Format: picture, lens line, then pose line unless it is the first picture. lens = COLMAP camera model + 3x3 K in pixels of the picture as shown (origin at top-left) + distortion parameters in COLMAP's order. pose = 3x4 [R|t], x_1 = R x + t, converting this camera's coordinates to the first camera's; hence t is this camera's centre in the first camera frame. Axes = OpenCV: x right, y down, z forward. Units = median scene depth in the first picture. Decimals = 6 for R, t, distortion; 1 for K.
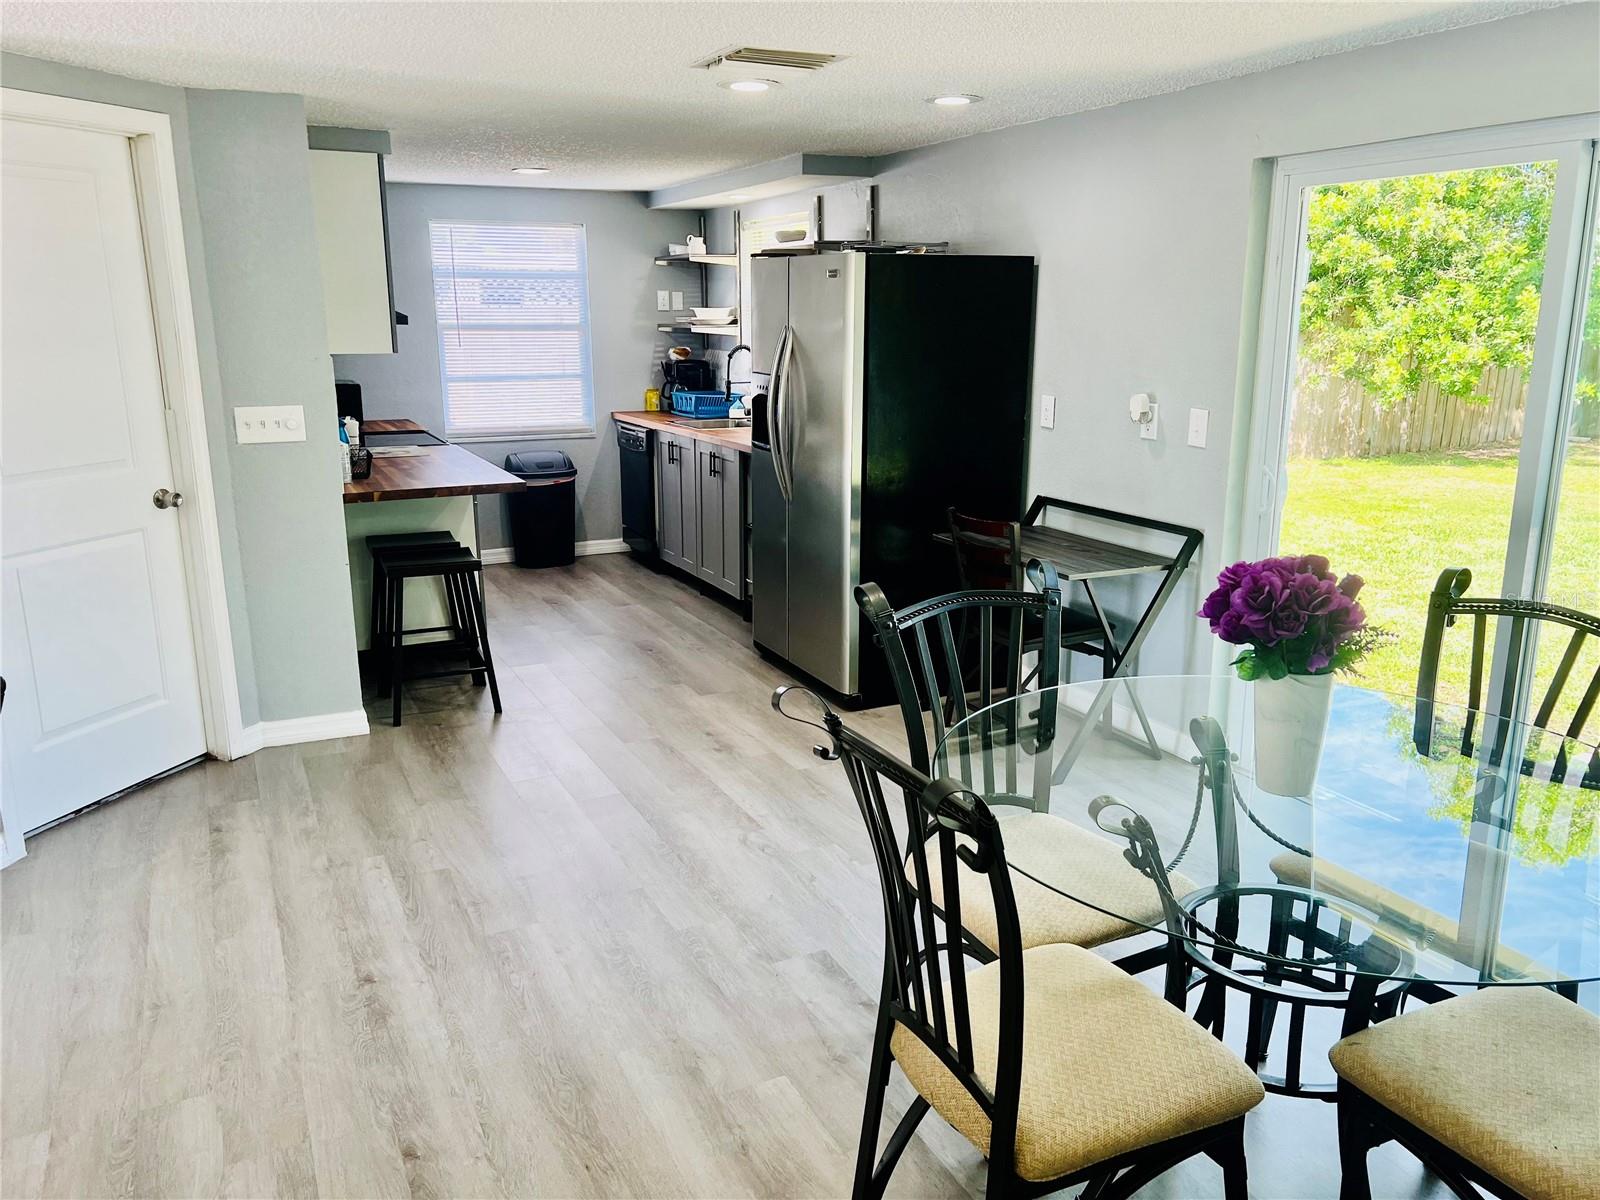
lens RADIAL K [[1202.2, 0, 808.4], [0, 1202.2, 606.3], [0, 0, 1]] dist [0.060295, -0.069765]
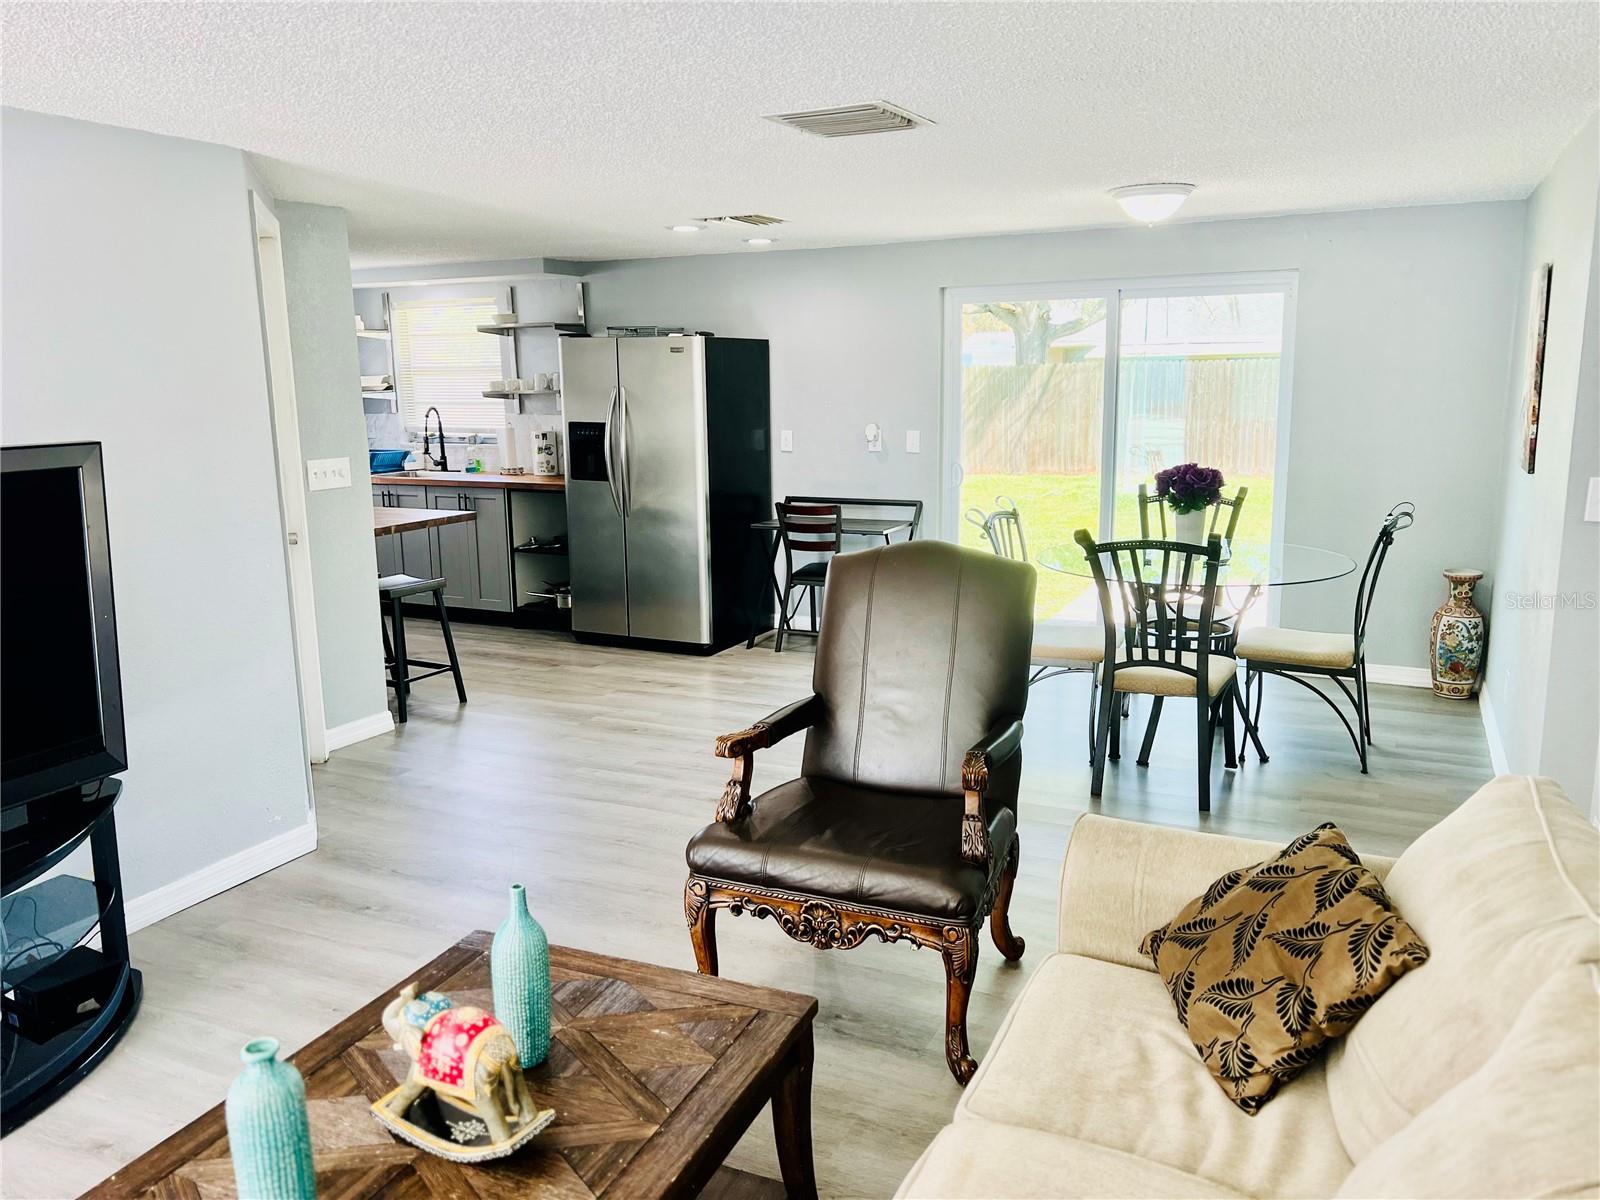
lens RADIAL K [[1202.2, 0, 823.1], [0, 1202.2, 616.6], [0, 0, 1]] dist [0.060295, -0.069765]
pose [[0.783262, -0.132275, 0.607458, -0.757777], [0.160675, 0.986977, 0.007740, 0.055742], [-0.600570, 0.091541, 0.794314, -0.219029]]
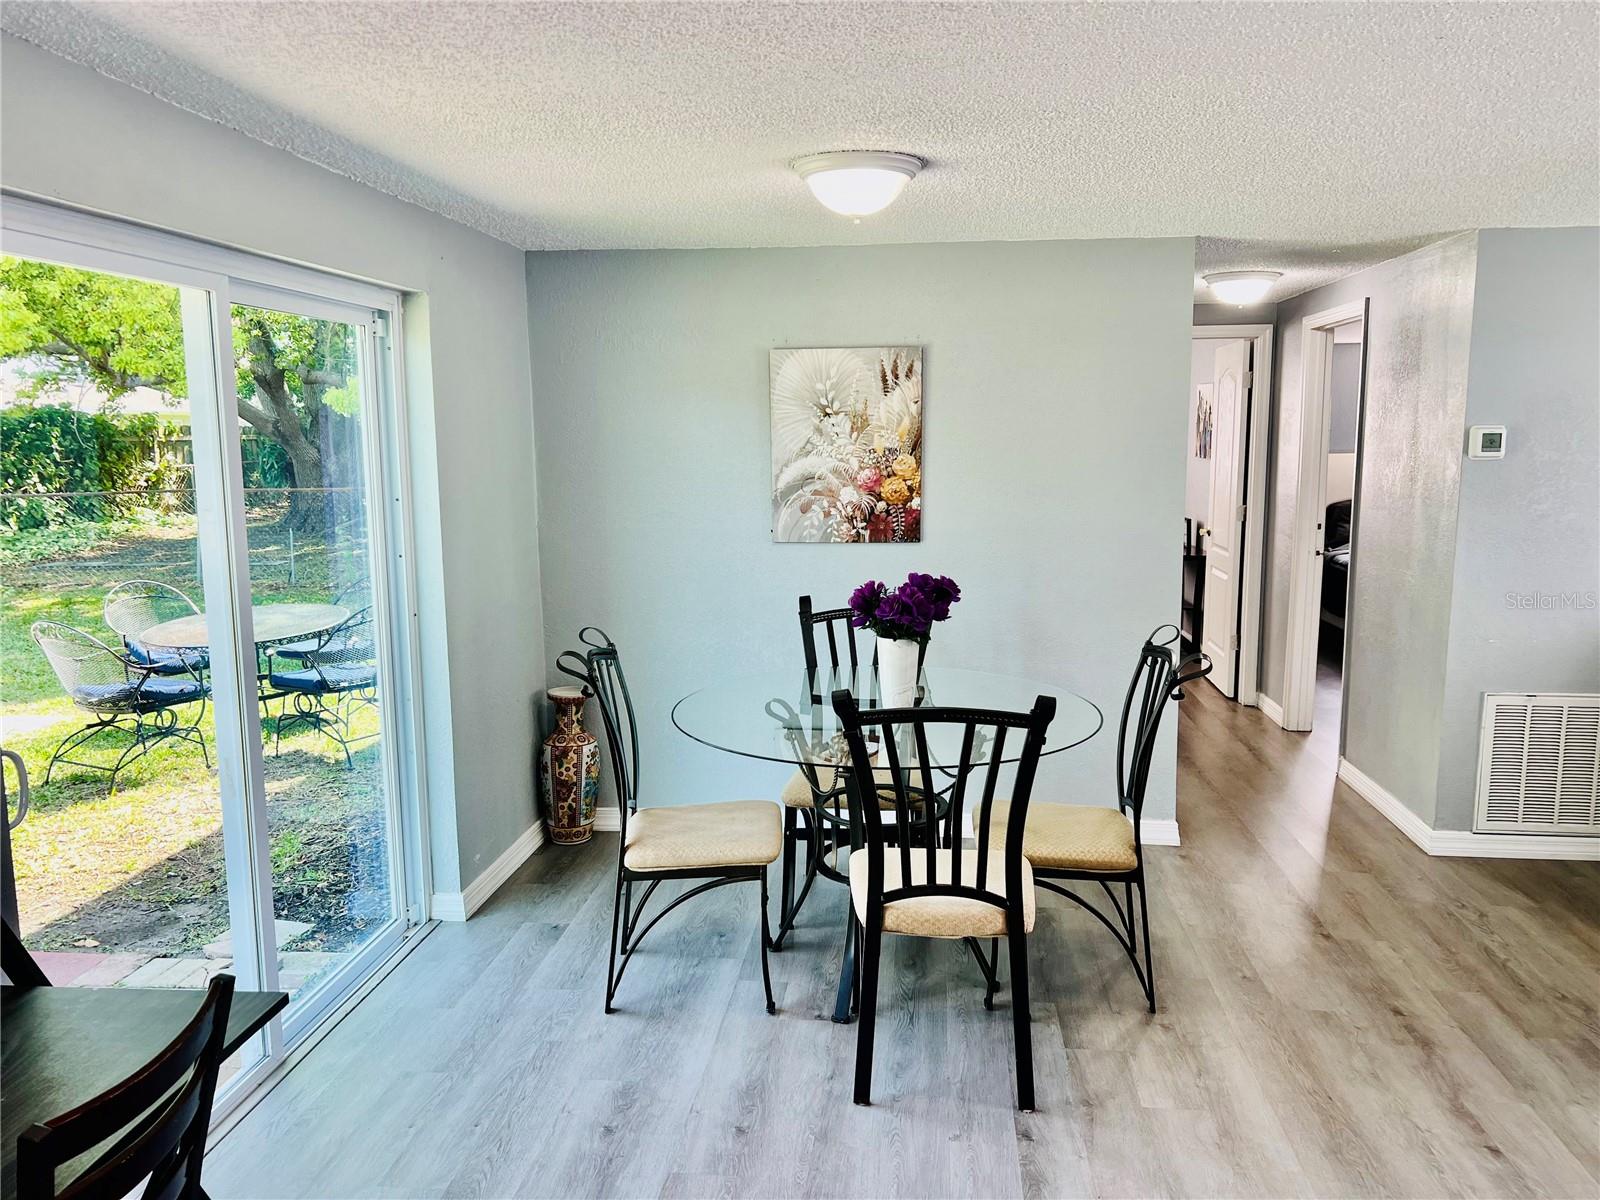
lens RADIAL K [[1202.2, 0, 808.1], [0, 1202.2, 563.6], [0, 0, 1]] dist [0.060295, -0.069765]
pose [[-0.846269, -0.047710, 0.530615, -0.188747], [0.142885, 0.939166, 0.312330, -0.274777], [-0.513237, 0.340132, -0.787971, 1.070276]]
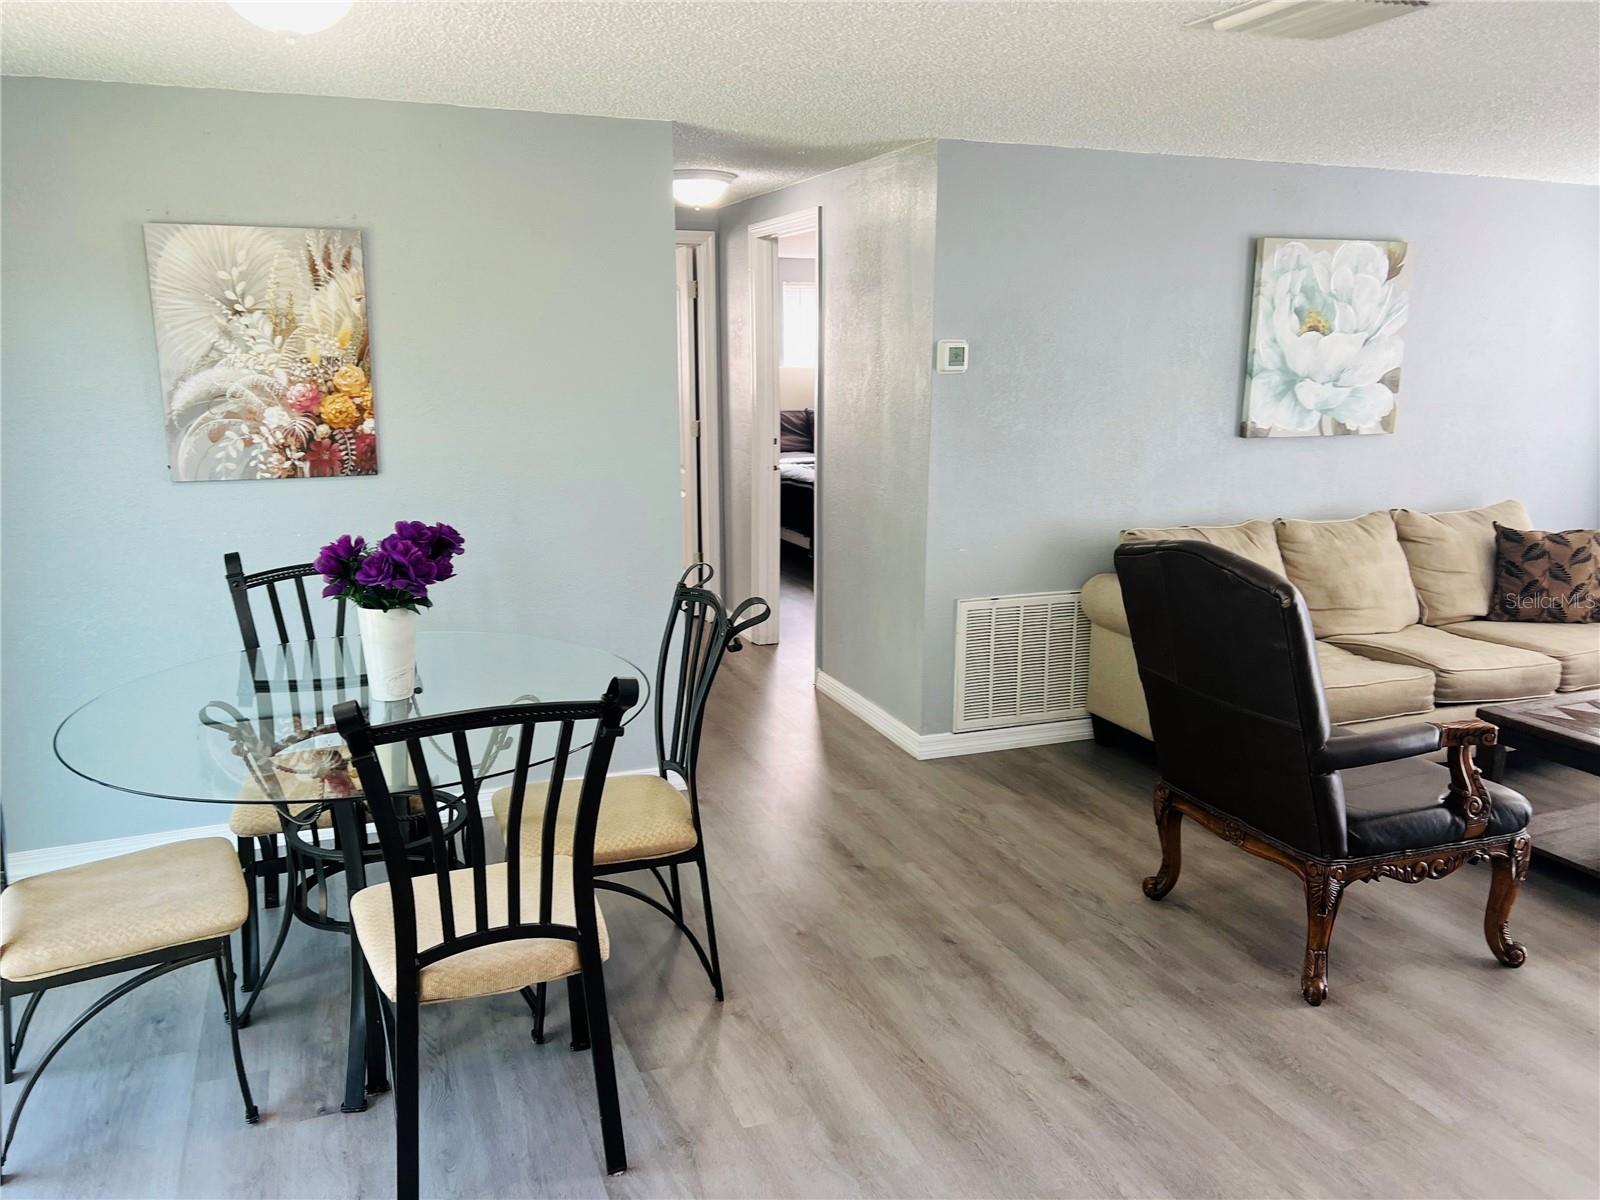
lens RADIAL K [[1202.2, 0, 791.7], [0, 1202.2, 587.0], [0, 0, 1]] dist [0.060295, -0.069765]
pose [[-0.995820, -0.016888, 0.089758, -0.078763], [0.024080, 0.899436, 0.436388, -0.245822], [-0.088102, 0.436725, -0.895270, 0.959815]]
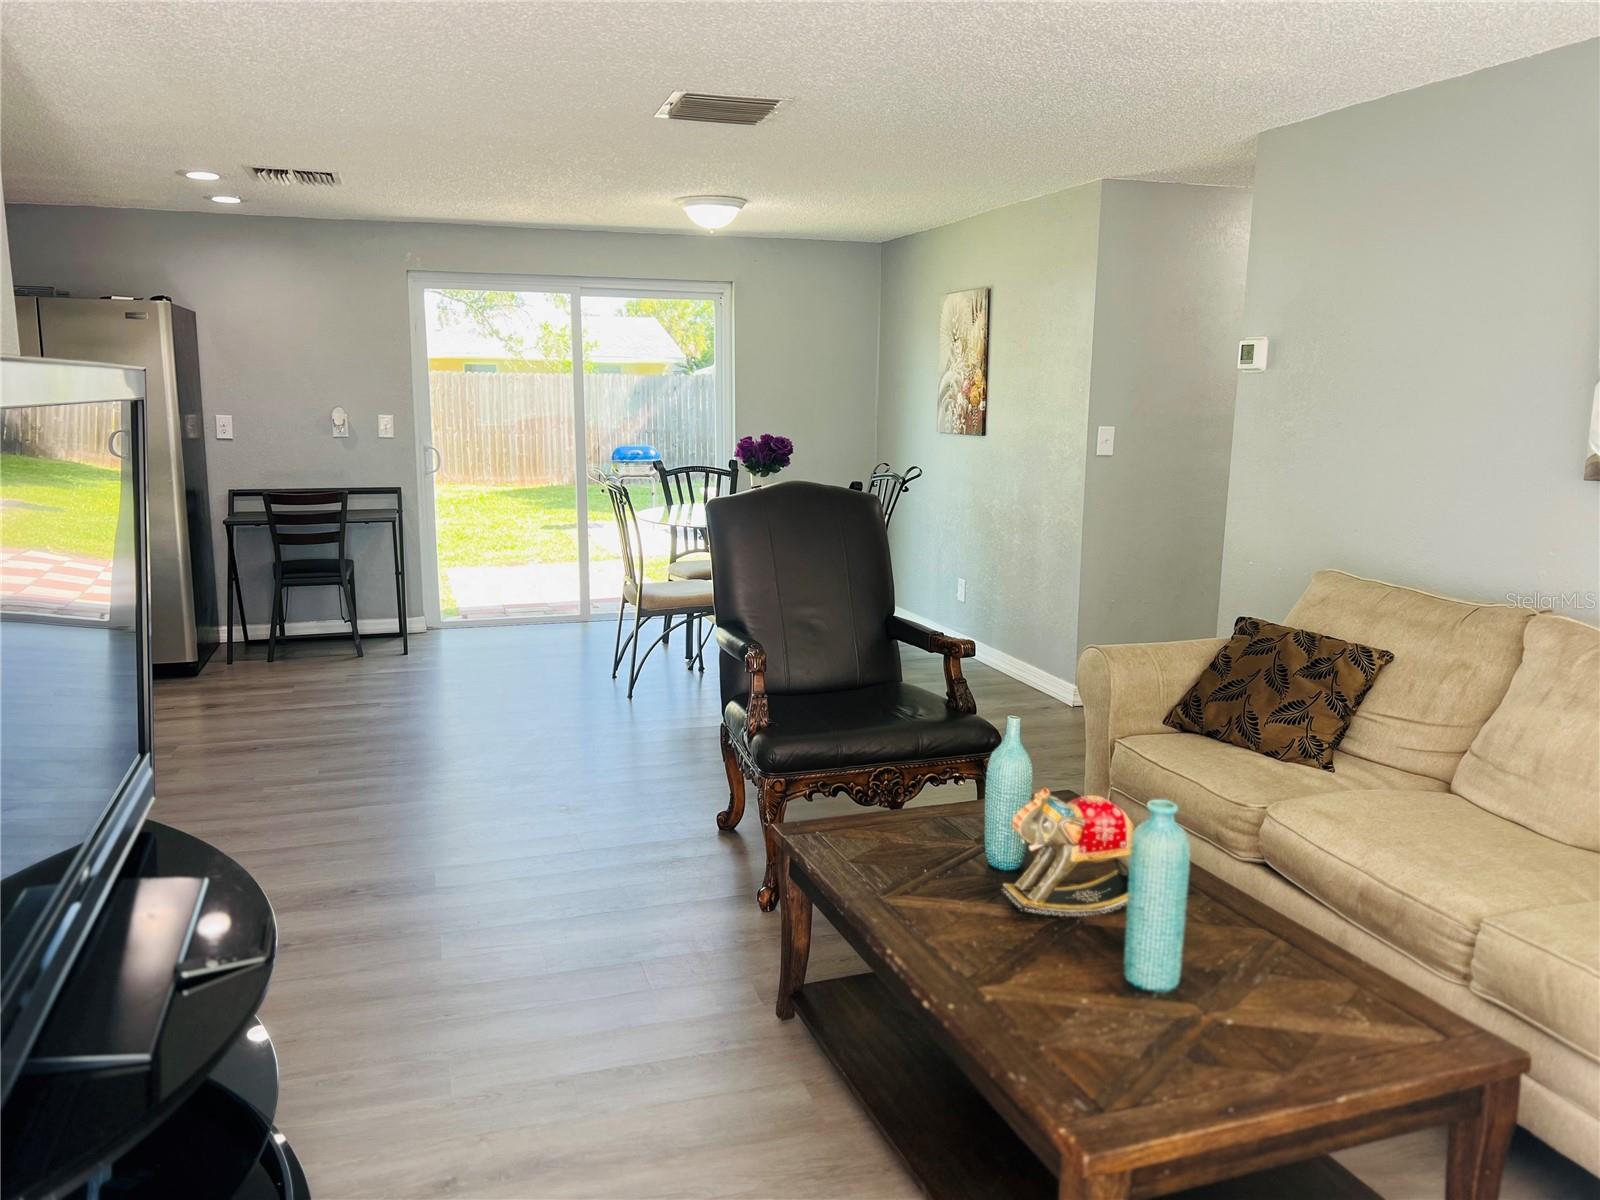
lens RADIAL K [[1202.2, 0, 793.2], [0, 1202.2, 606.5], [0, 0, 1]] dist [0.060295, -0.069765]
pose [[0.154285, -0.172269, 0.972892, -1.119012], [0.232300, 0.963404, 0.133750, -0.003591], [-0.960329, 0.205367, 0.188657, 0.191943]]
